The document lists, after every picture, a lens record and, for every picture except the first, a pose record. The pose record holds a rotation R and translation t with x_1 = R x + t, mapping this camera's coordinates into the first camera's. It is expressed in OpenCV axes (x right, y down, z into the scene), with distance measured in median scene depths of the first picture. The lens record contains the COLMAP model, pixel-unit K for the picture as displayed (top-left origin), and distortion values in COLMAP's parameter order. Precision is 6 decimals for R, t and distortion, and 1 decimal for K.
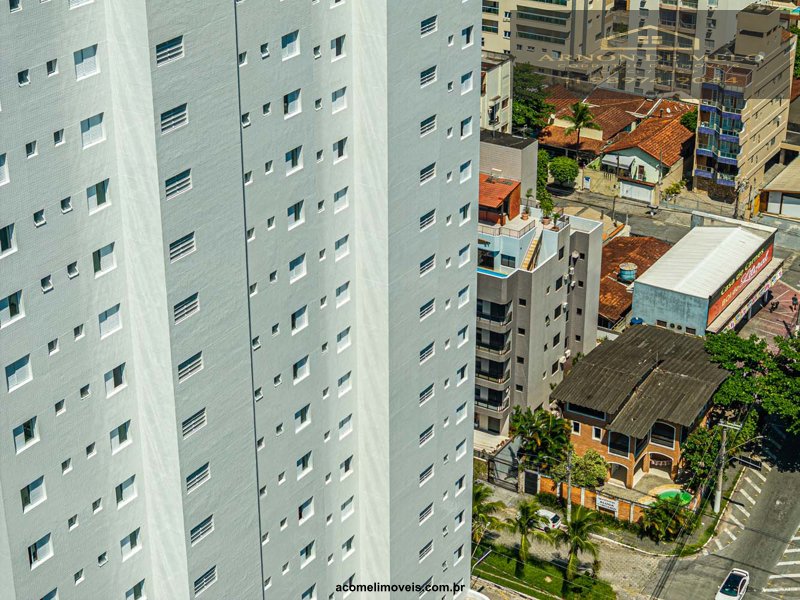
lens RADIAL K [[1607.2, 0, 400.0], [0, 1607.2, 300.0], [0, 0, 1]] dist [-0.219093, 1.567094]
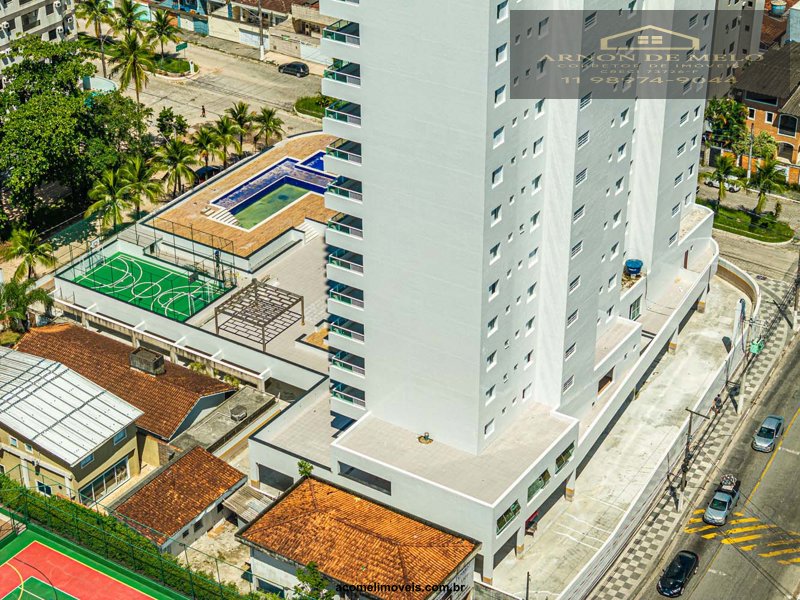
lens RADIAL K [[1607.2, 0, 400.0], [0, 1607.2, 300.0], [0, 0, 1]] dist [-0.219093, 1.567094]
pose [[0.999838, 0.009405, -0.015318, -0.229272], [-0.008175, 0.996883, 0.078468, 0.209747], [0.016008, -0.078330, 0.996799, -0.391616]]
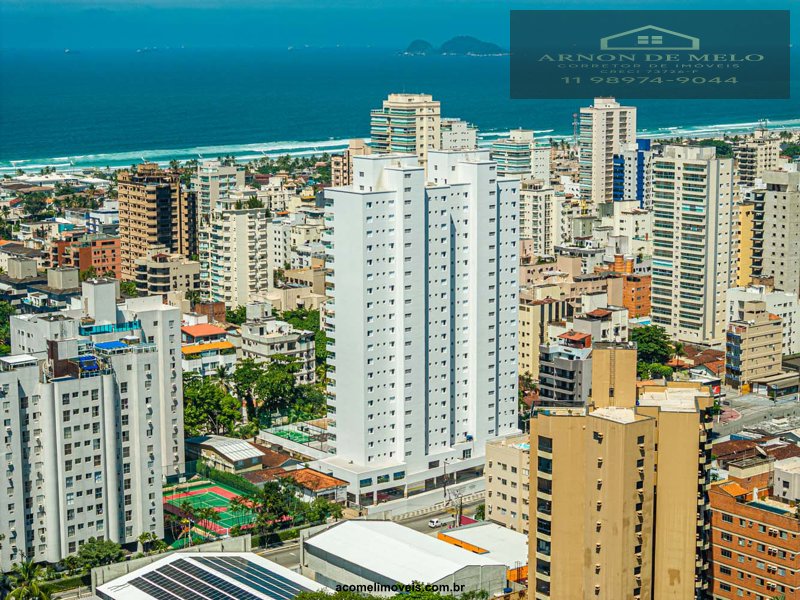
lens RADIAL K [[1607.2, 0, 400.0], [0, 1607.2, 300.0], [0, 0, 1]] dist [-0.219093, 1.567094]
pose [[0.941018, 0.053628, -0.334081, 1.116326], [-0.146862, 0.954241, -0.260493, 1.028088], [0.304824, 0.294192, 0.905833, -2.549577]]
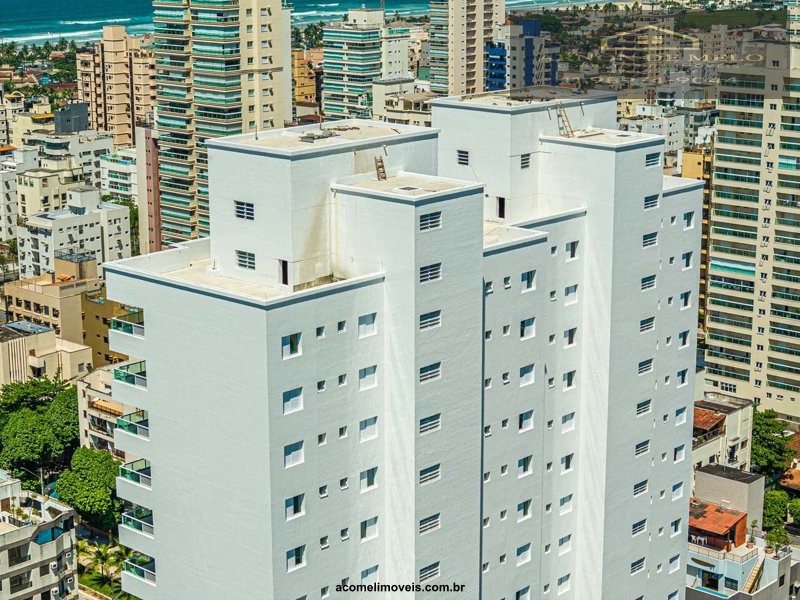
lens RADIAL K [[1607.2, 0, 400.0], [0, 1607.2, 300.0], [0, 0, 1]] dist [-0.219093, 1.567094]
pose [[0.983316, 0.043086, -0.176730, 0.047620], [-0.079205, 0.976024, -0.202743, 0.042381], [0.163757, 0.213358, 0.963152, -0.223814]]
